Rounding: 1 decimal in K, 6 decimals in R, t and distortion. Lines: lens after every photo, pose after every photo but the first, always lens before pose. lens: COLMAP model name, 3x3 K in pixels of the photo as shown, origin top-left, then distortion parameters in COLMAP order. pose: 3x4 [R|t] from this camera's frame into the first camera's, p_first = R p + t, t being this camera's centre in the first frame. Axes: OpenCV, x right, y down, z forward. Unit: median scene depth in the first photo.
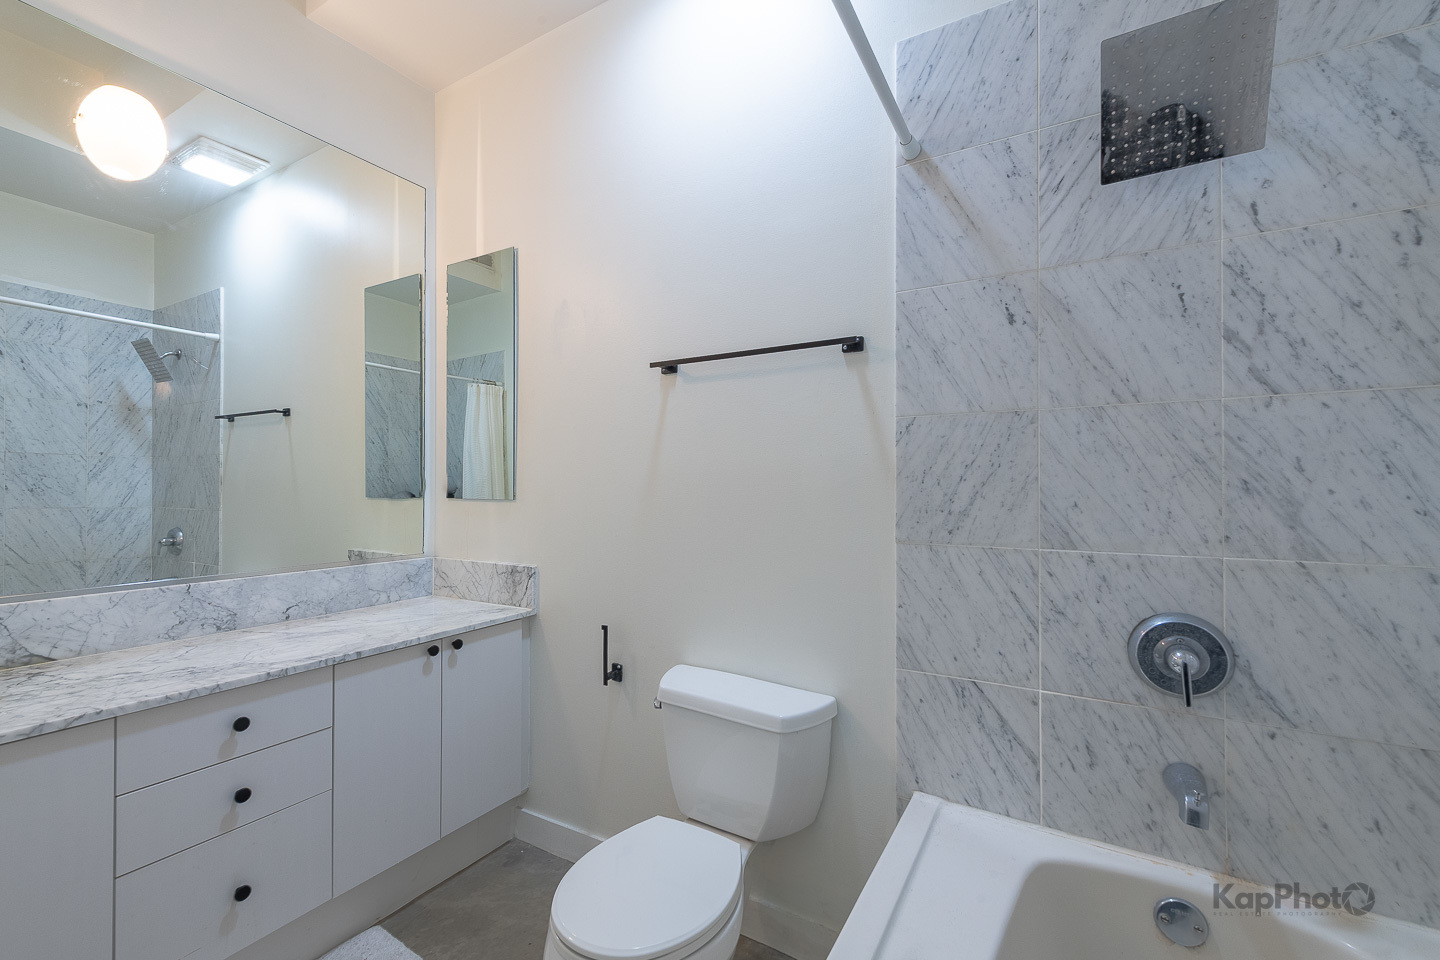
lens RADIAL K [[605.3, 0, 717.0], [0, 605.3, 480.1], [0, 0, 1]] dist [0.015920, -0.004581]
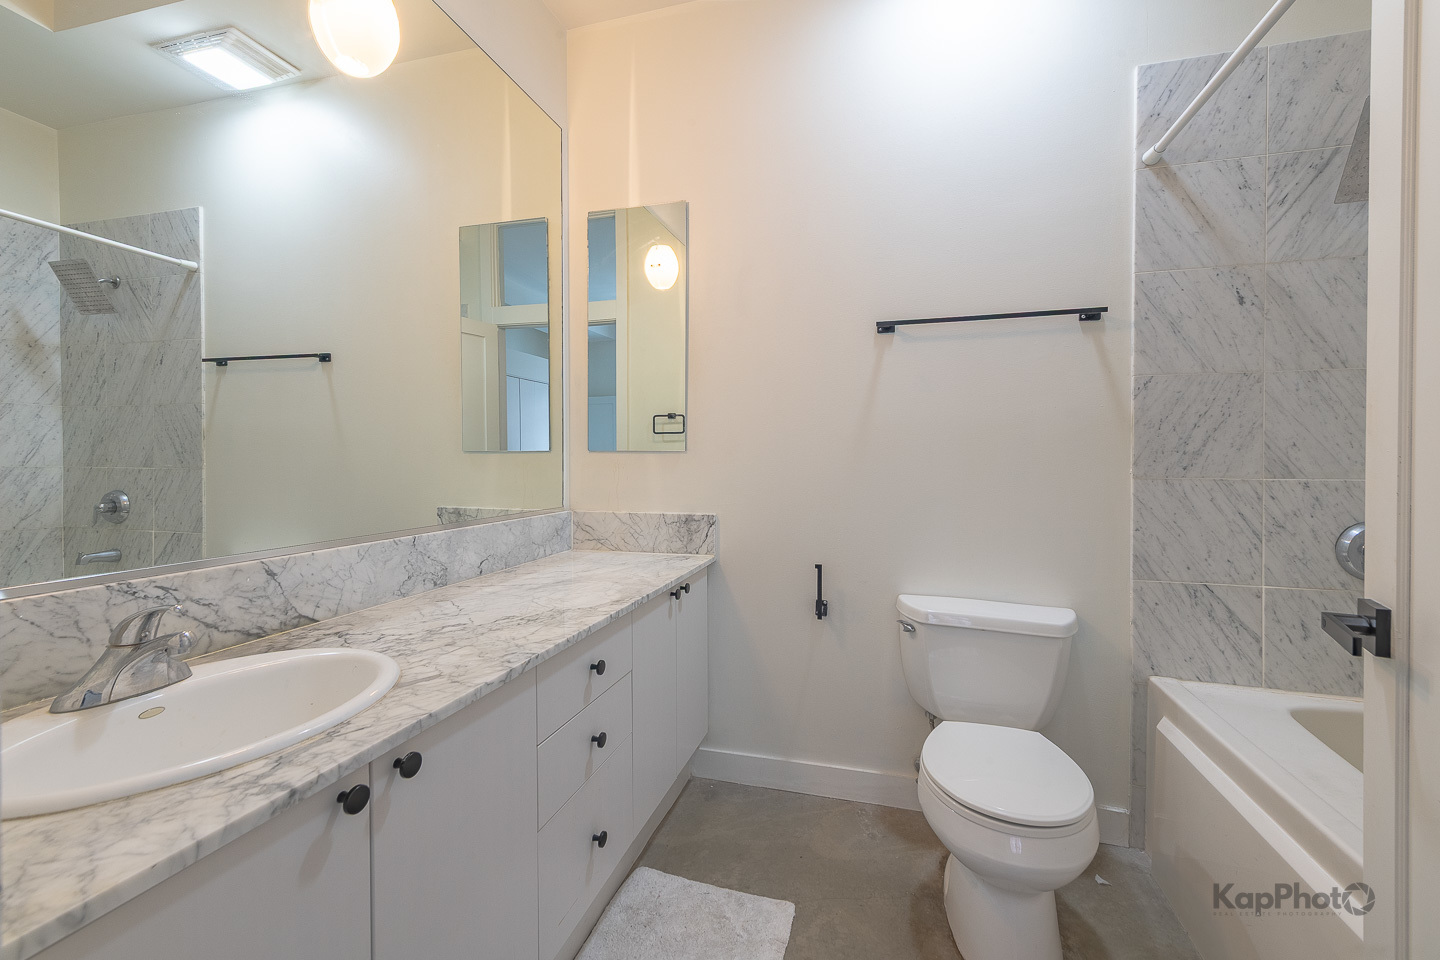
lens RADIAL K [[582.8, 0, 720.0], [0, 582.8, 462.4], [0, 0, 1]] dist [0.014257, -0.003405]
pose [[0.968915, 0.000643, 0.247393, -0.847087], [-0.005292, 0.999822, 0.018129, 0.056722], [-0.247337, -0.018875, 0.968746, 0.060550]]
